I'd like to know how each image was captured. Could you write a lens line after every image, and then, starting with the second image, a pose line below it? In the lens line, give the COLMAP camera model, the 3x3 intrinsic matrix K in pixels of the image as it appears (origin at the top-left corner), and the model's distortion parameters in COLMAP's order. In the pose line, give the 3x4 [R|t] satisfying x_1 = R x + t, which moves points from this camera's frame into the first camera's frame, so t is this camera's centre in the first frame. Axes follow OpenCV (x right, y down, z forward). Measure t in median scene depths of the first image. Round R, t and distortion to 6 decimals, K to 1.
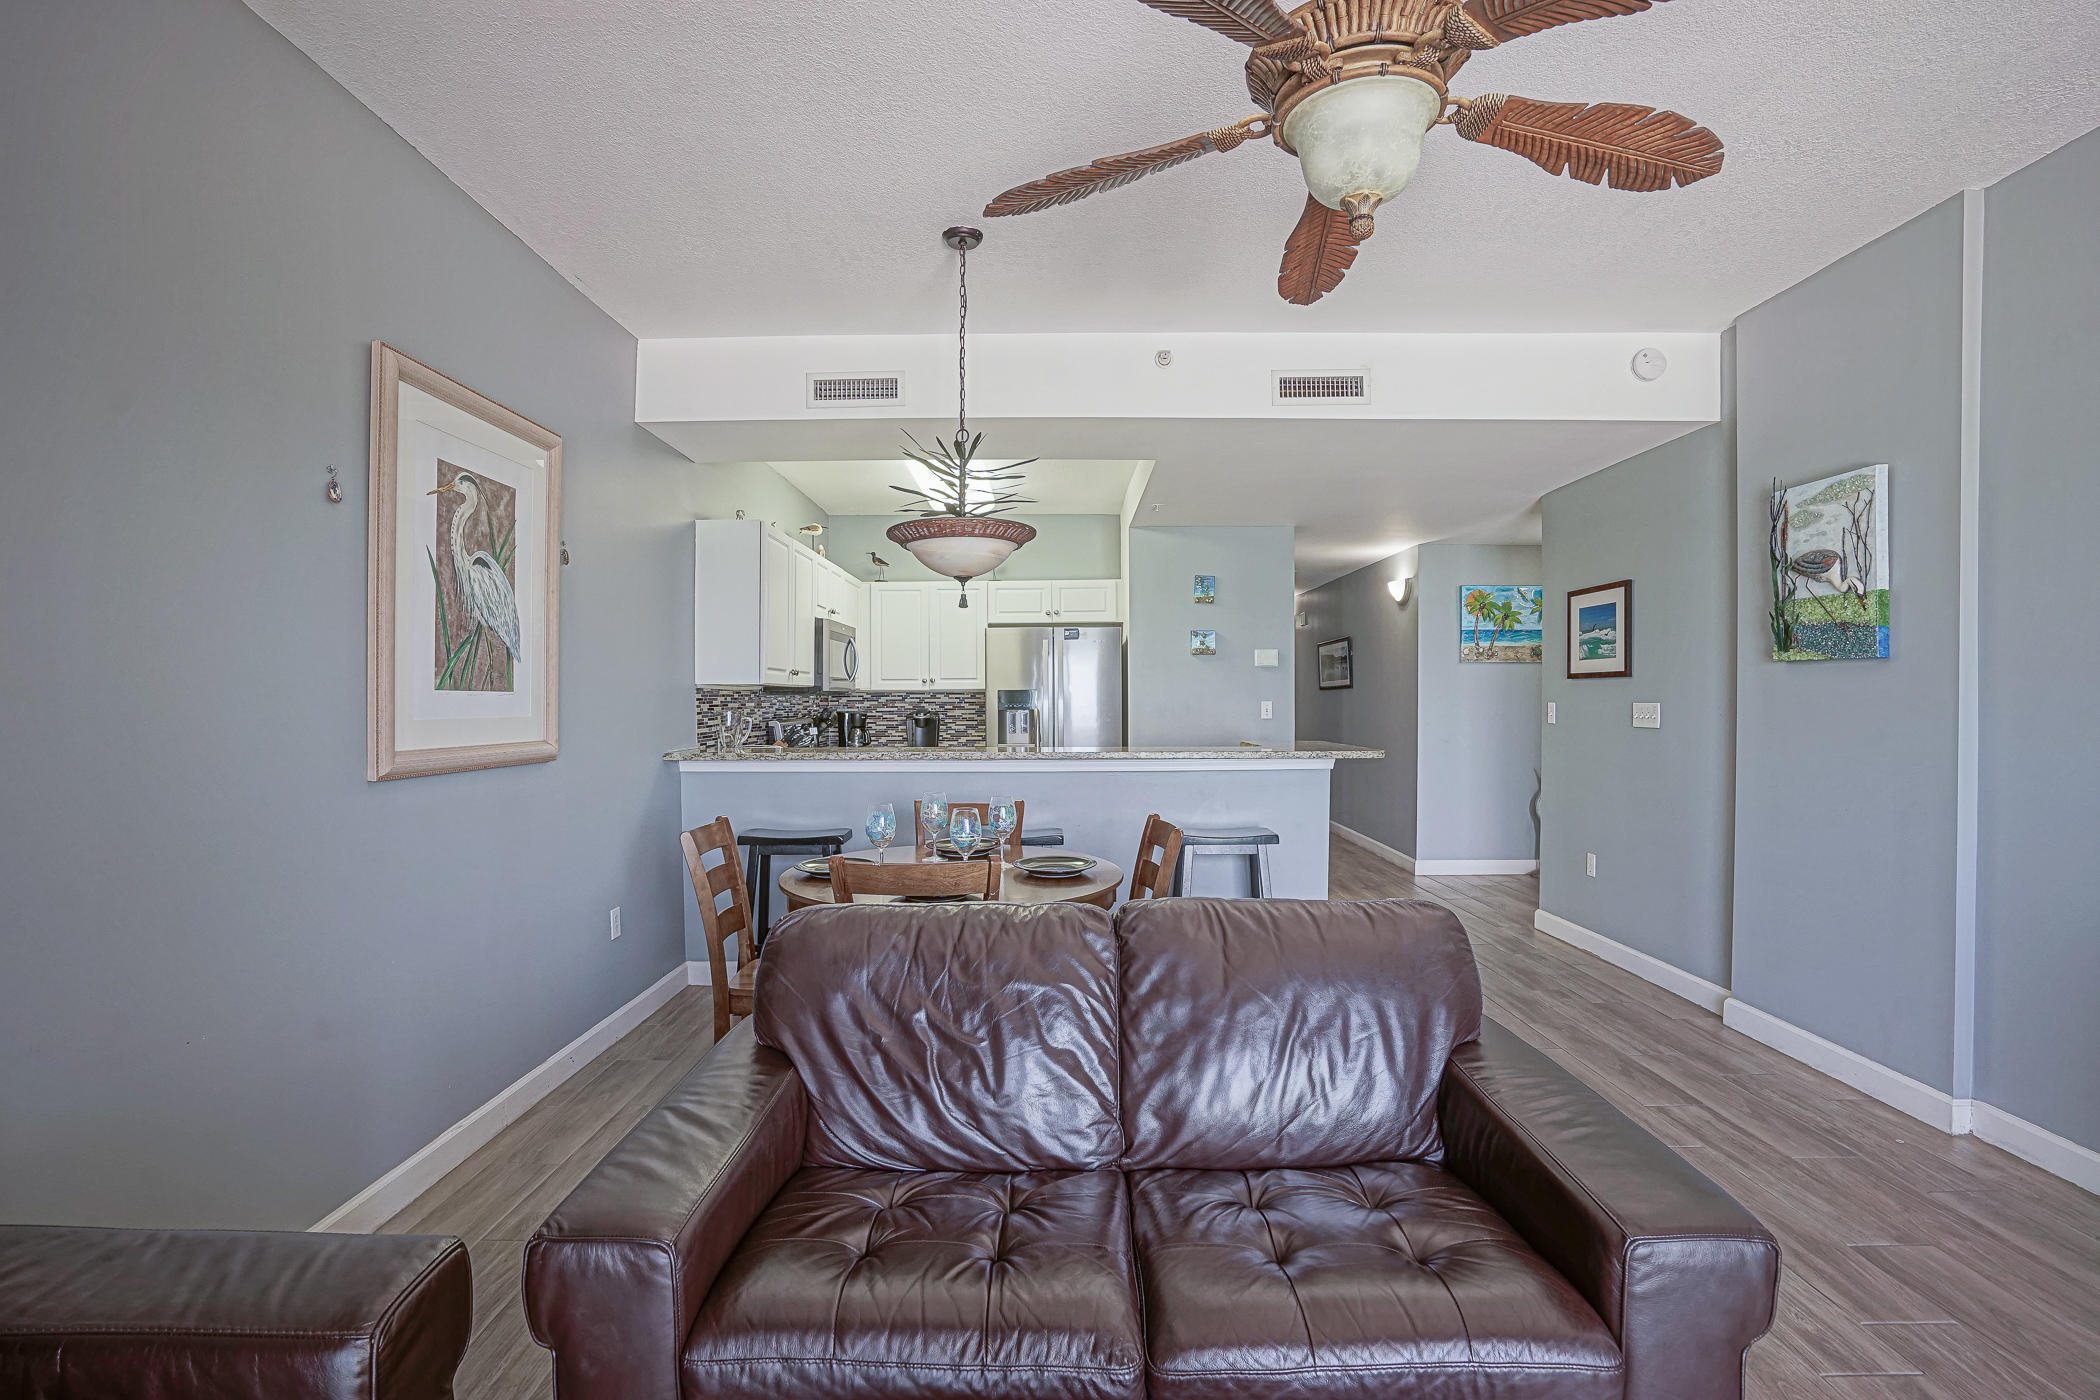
lens RADIAL K [[993.4, 0, 1050.0], [0, 993.4, 700.0], [0, 0, 1]] dist [-0.051980, 0.027036]
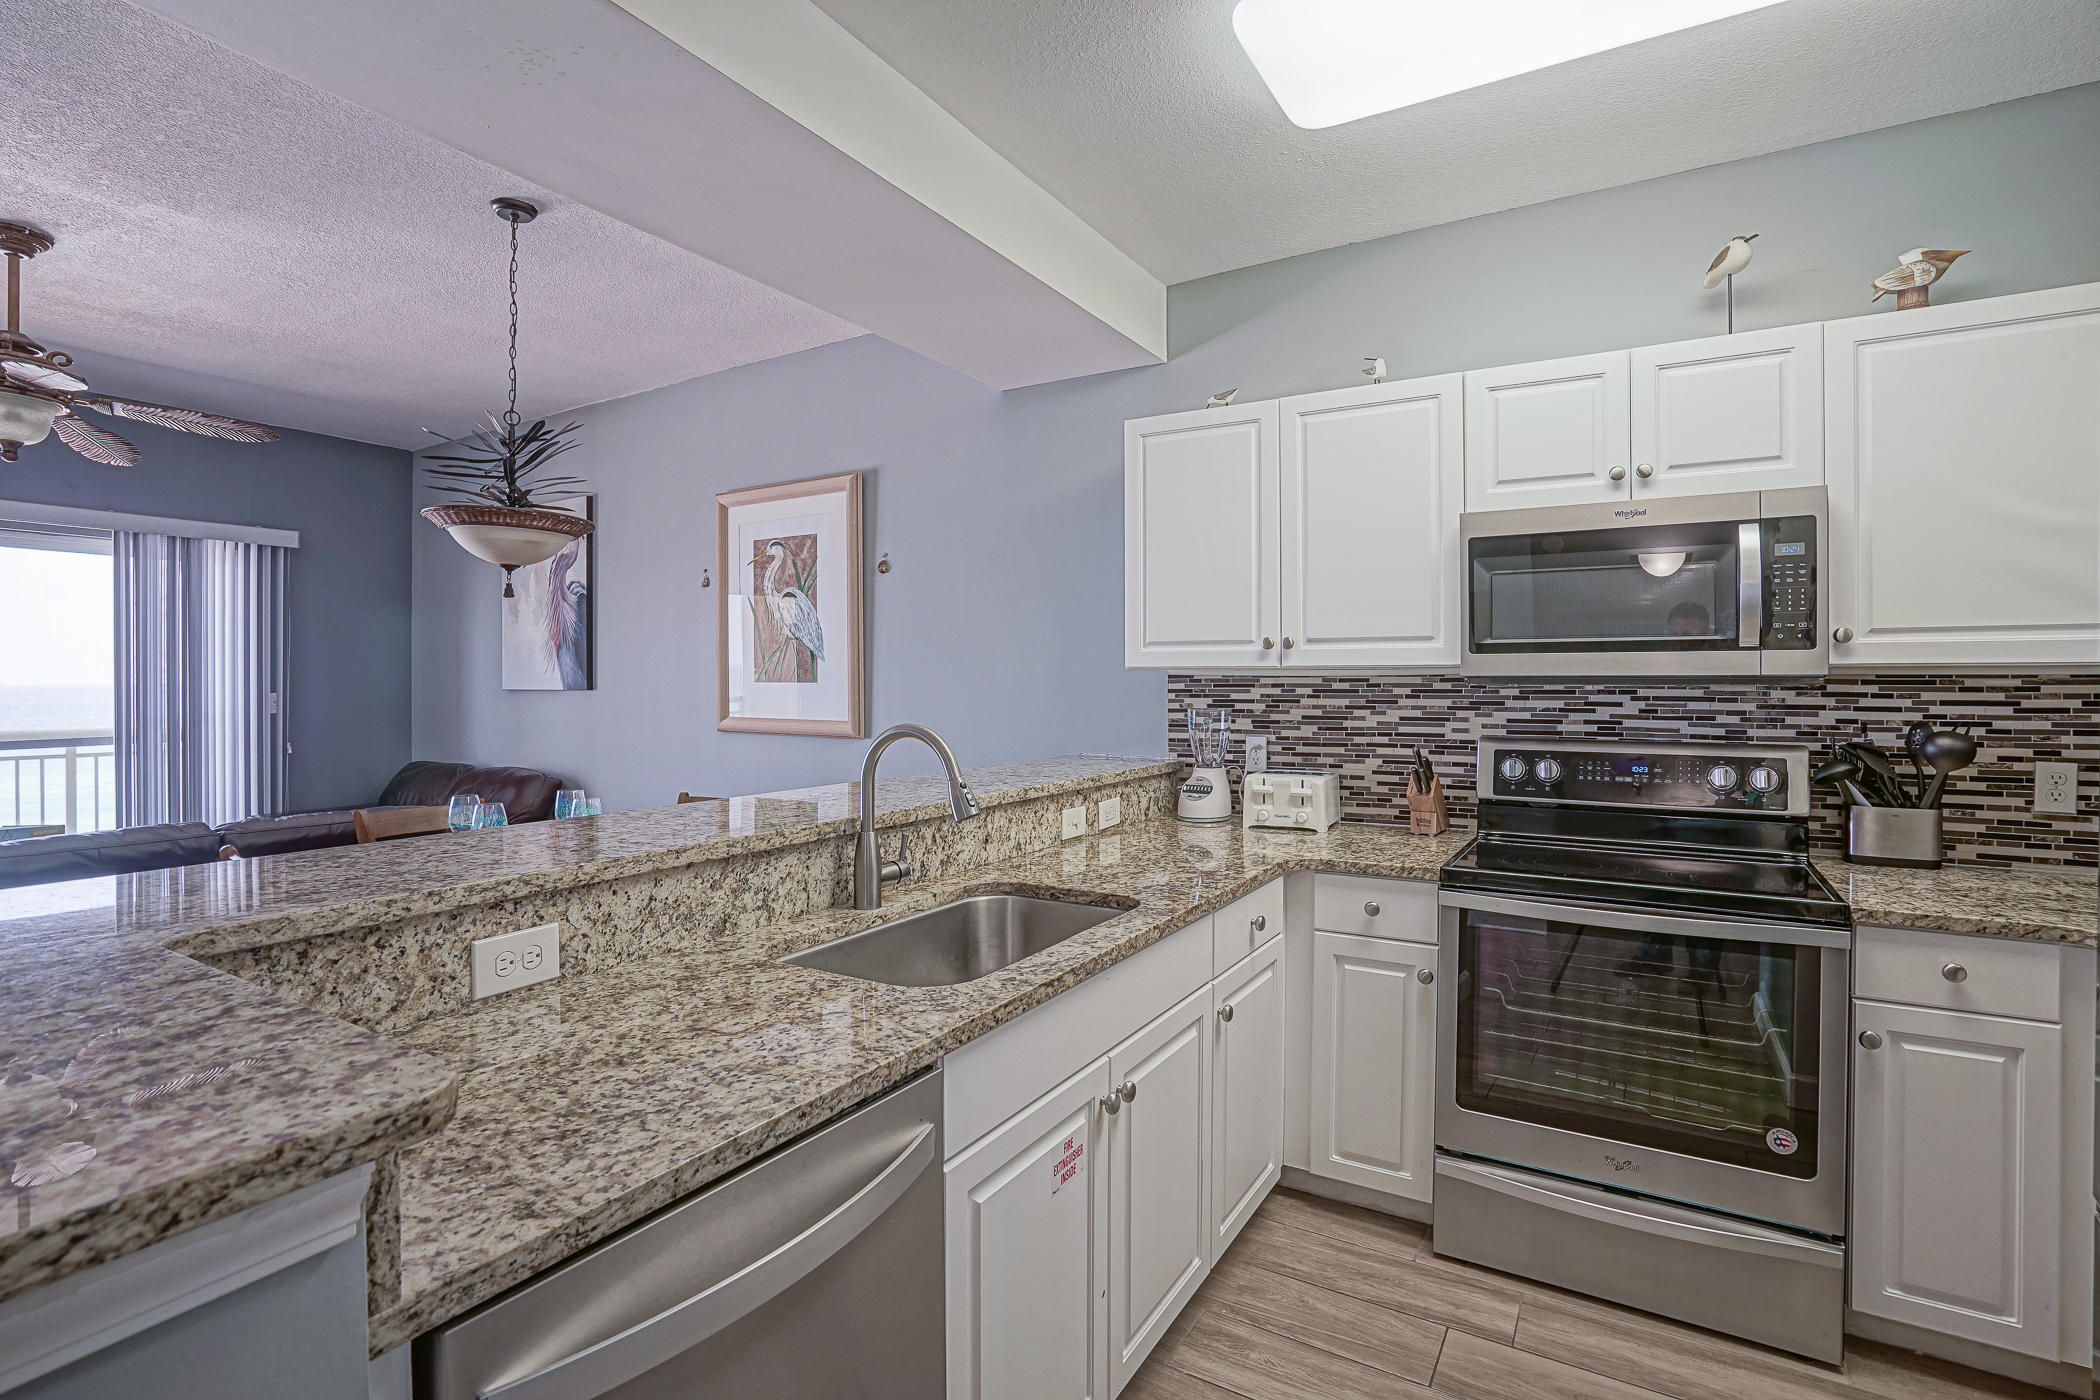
lens RADIAL K [[983.1, 0, 1049.0], [0, 983.1, 684.3], [0, 0, 1]] dist [-0.062134, 0.026614]
pose [[-0.514861, 0.006782, -0.857247, 0.471469], [0.000066, 0.999969, 0.007872, -0.017517], [0.857274, 0.003997, -0.514845, 2.047591]]
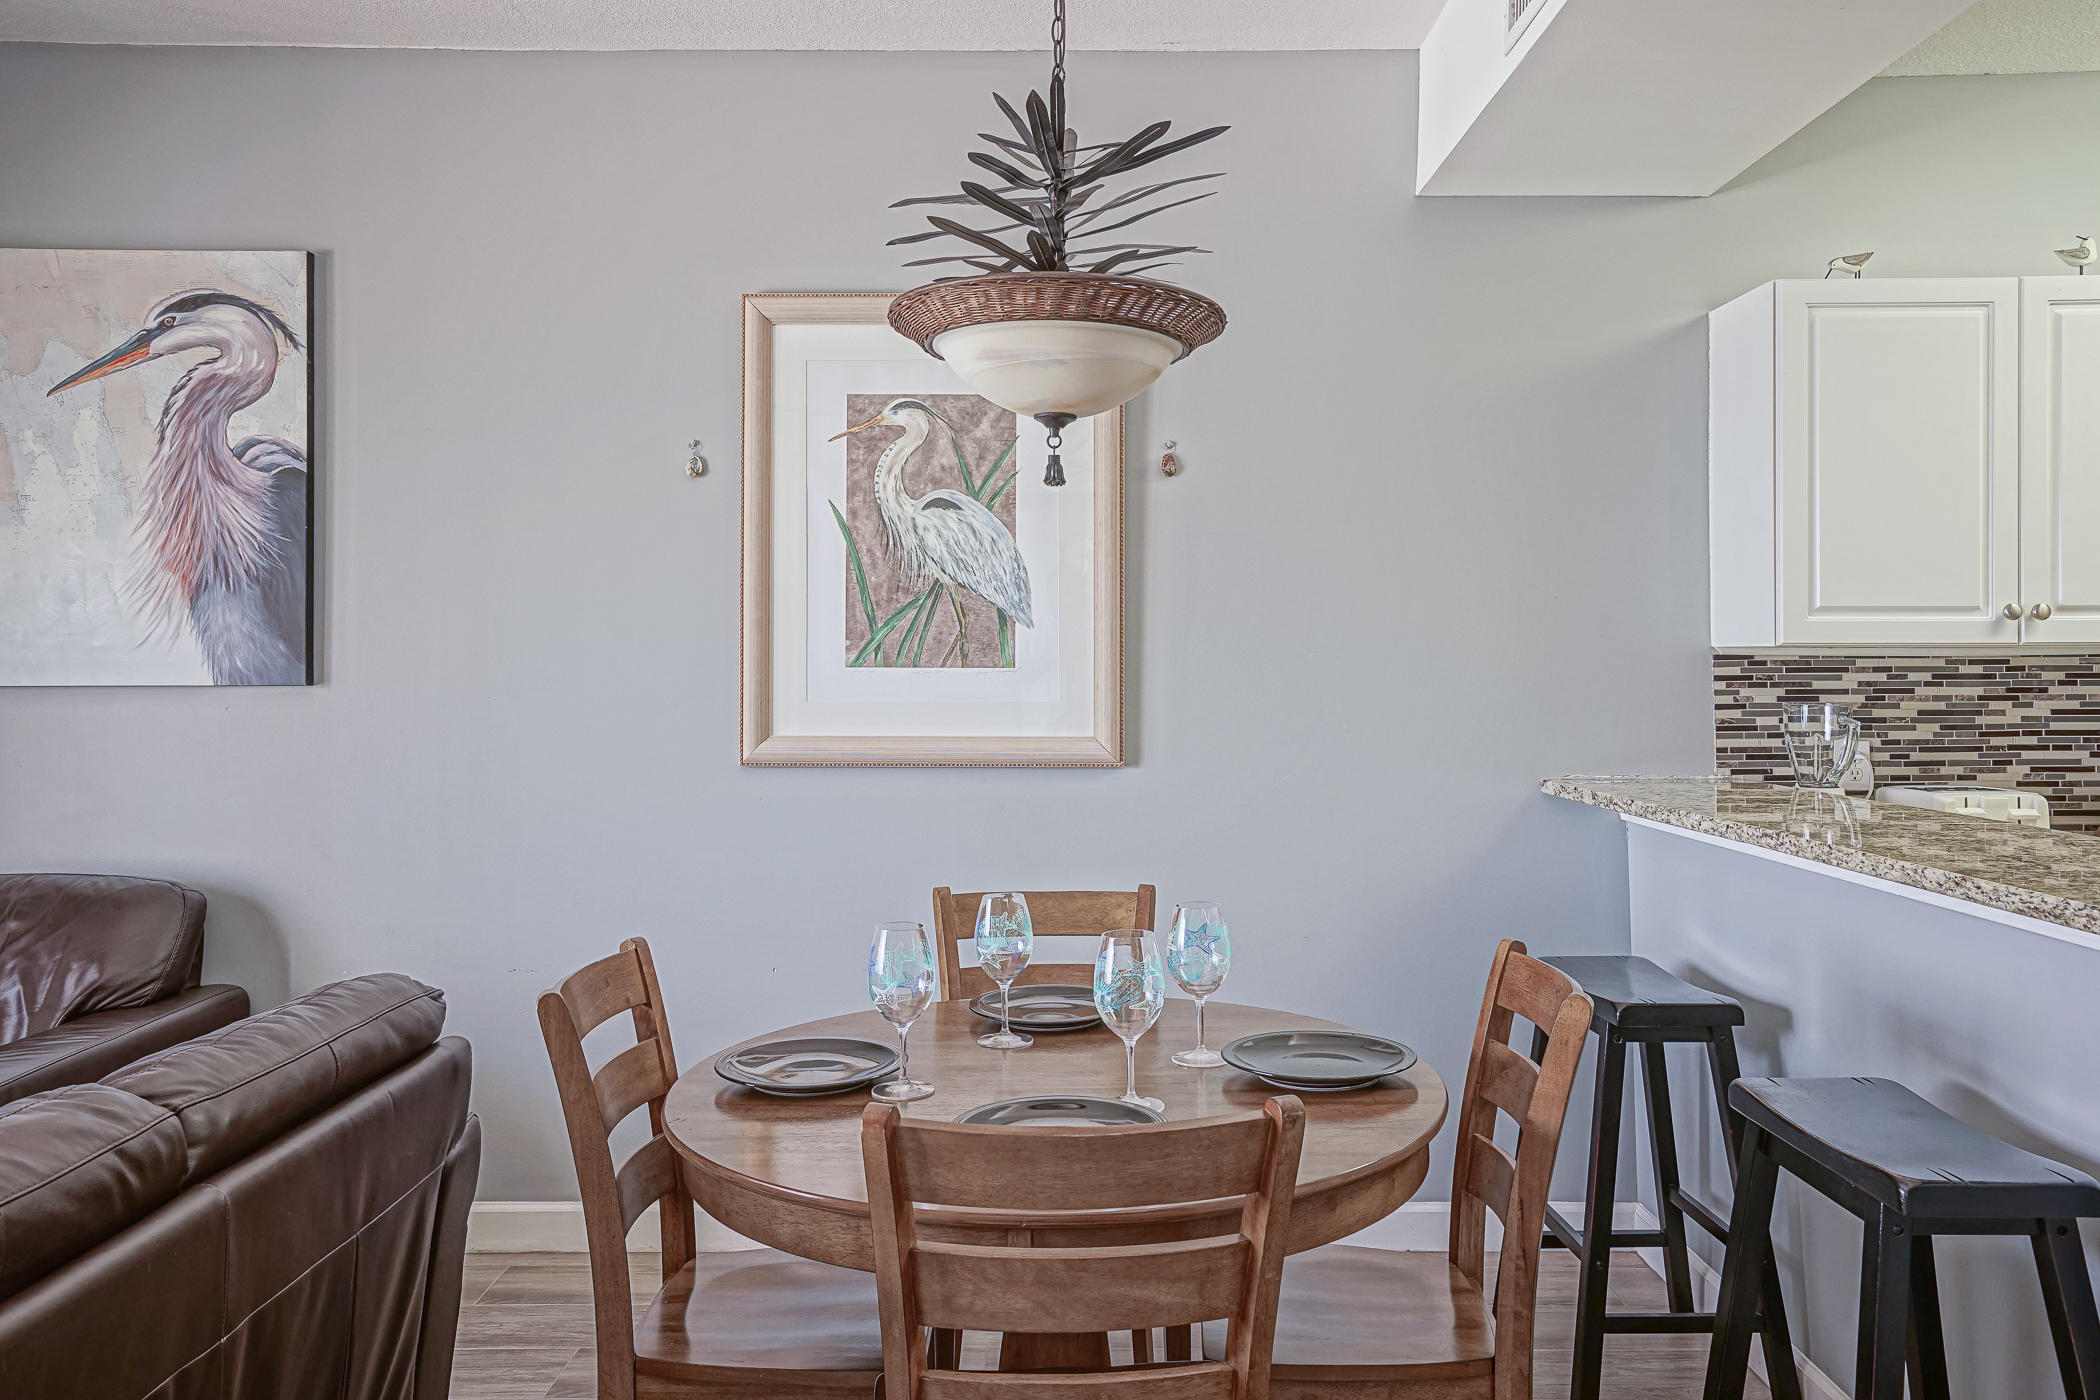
lens RADIAL K [[1532.6, 0, 1044.3], [0, 1532.6, 627.9], [0, 0, 1]] dist [0.018093, 0.010943]
pose [[0.003389, -0.020117, -0.999792, 0.638039], [-0.000440, 0.999798, -0.020119, -0.015638], [0.999994, 0.000508, 0.003380, 1.053917]]
